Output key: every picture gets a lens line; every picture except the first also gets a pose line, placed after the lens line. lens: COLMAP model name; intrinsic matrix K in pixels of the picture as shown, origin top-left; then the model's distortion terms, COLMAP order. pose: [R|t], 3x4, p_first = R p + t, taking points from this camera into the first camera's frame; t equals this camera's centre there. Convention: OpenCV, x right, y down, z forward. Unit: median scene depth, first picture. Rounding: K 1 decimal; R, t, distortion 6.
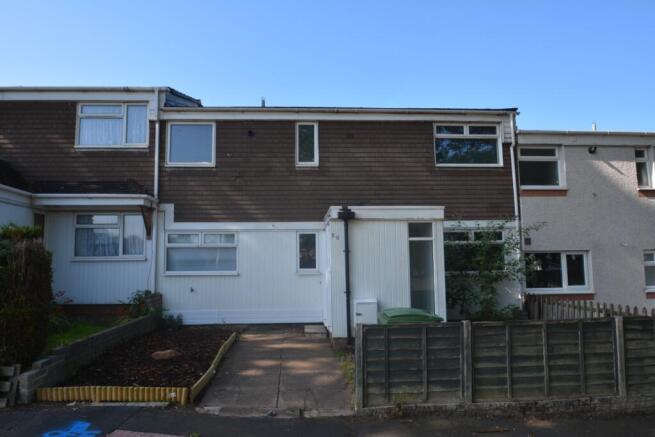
lens RADIAL K [[395.8, 0, 327.5], [0, 395.8, 218.5], [0, 0, 1]] dist [-0.028834, -0.000632]
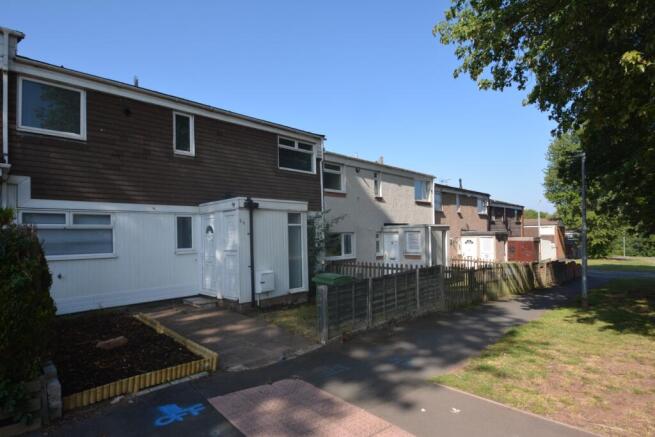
lens RADIAL K [[342.3, 0, 327.5], [0, 342.3, 218.5], [0, 0, 1]] dist [-0.023435, -0.001435]
pose [[0.733173, 0.027392, 0.679490, -0.407466], [-0.064933, 0.997443, 0.029853, -0.011058], [-0.676935, -0.066009, 0.733077, 0.036732]]
